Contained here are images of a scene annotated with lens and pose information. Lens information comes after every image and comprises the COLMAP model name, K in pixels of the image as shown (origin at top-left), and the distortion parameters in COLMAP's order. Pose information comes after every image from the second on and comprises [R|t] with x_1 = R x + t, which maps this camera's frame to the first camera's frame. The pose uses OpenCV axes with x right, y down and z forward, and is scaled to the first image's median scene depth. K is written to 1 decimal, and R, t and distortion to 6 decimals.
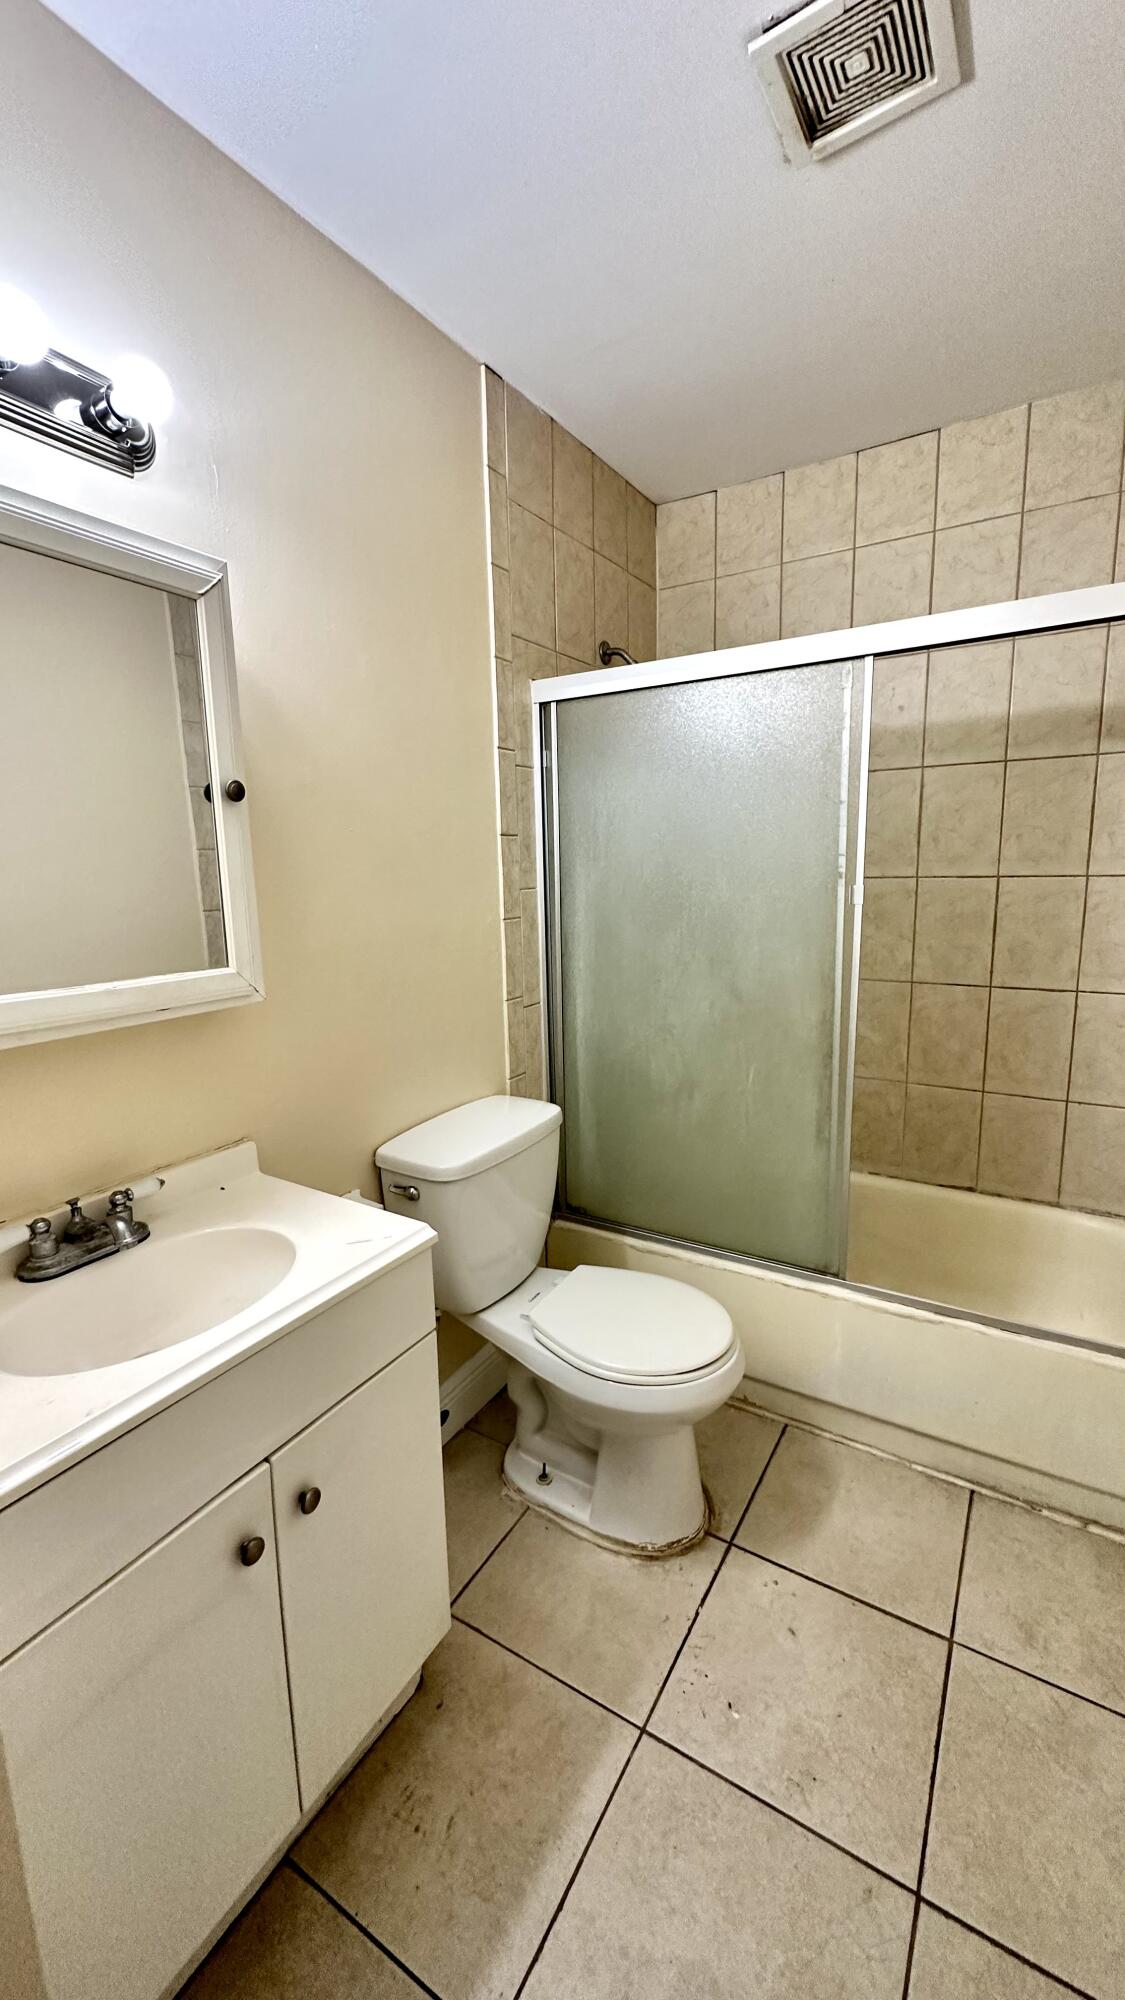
lens RADIAL K [[798.9, 0, 553.7], [0, 798.9, 1003.4], [0, 0, 1]] dist [-0.002519, 0.000151]
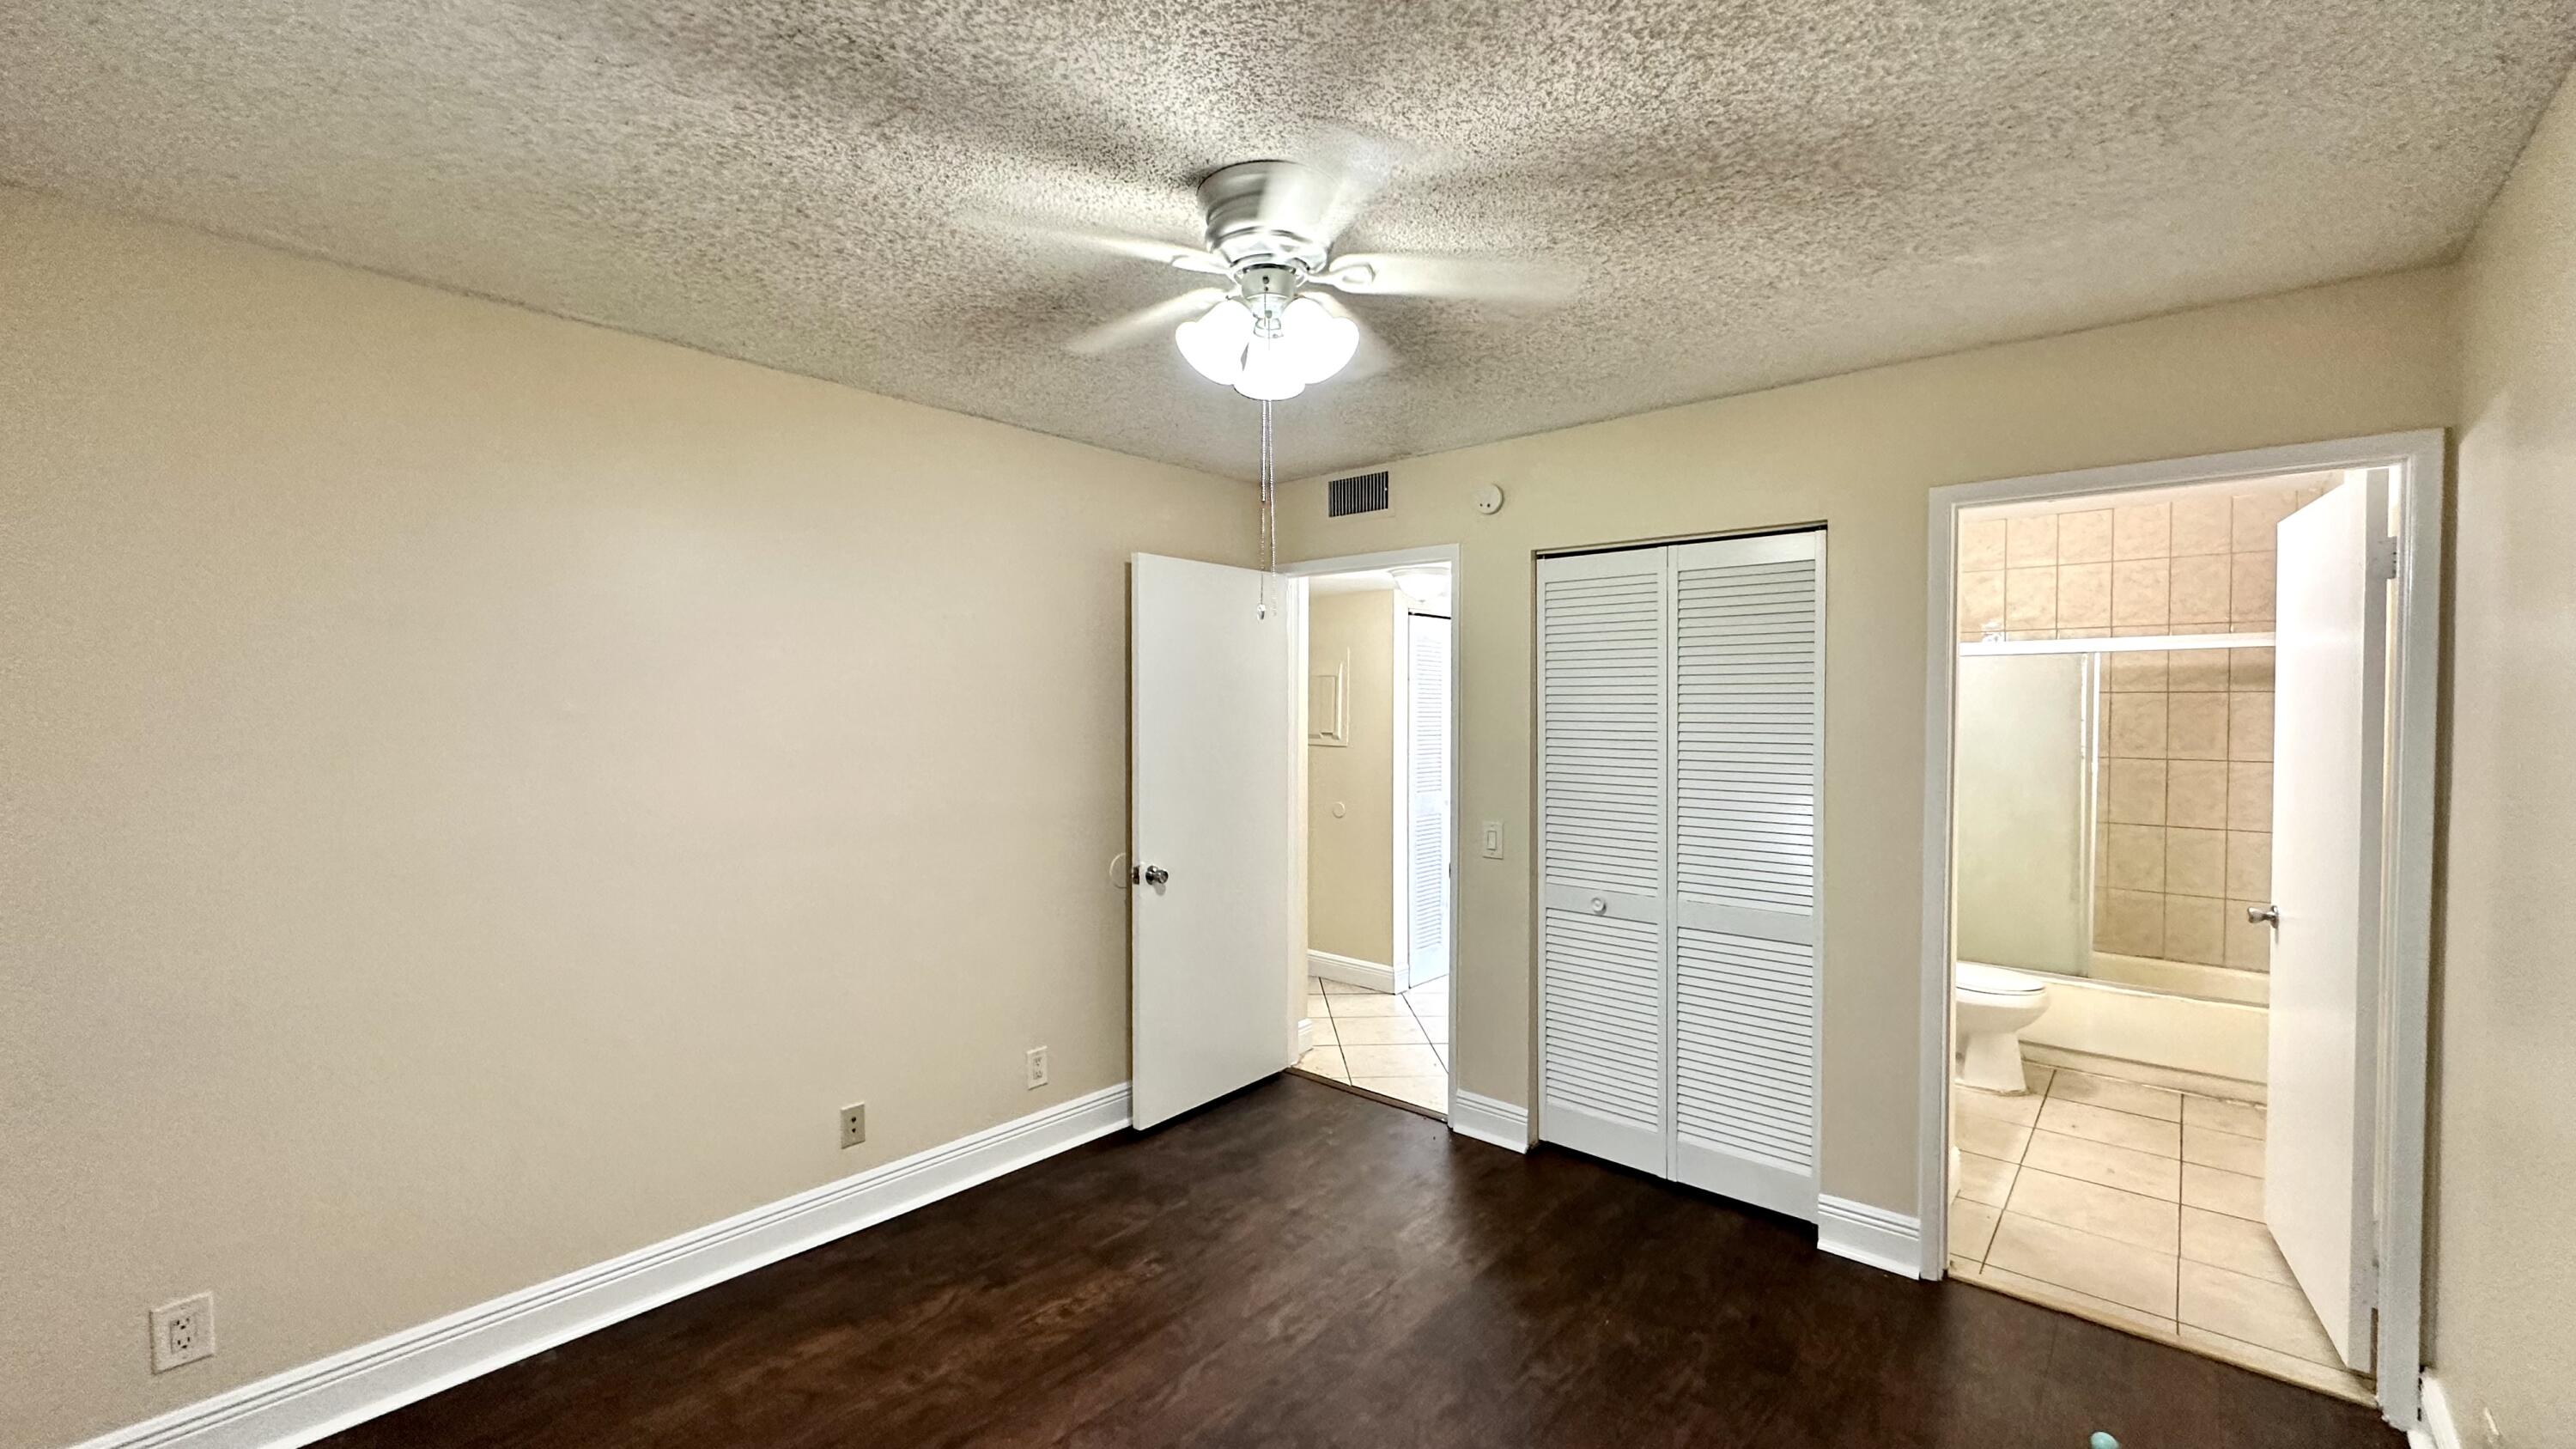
lens RADIAL K [[1029.1, 0, 1287.0], [0, 1029.1, 734.4], [0, 0, 1]] dist [-0.002519, 0.000151]
pose [[0.986073, 0.029170, -0.163737, -0.940620], [-0.053425, 0.987877, -0.145753, 0.208551], [0.157501, 0.152470, 0.975677, -1.442175]]
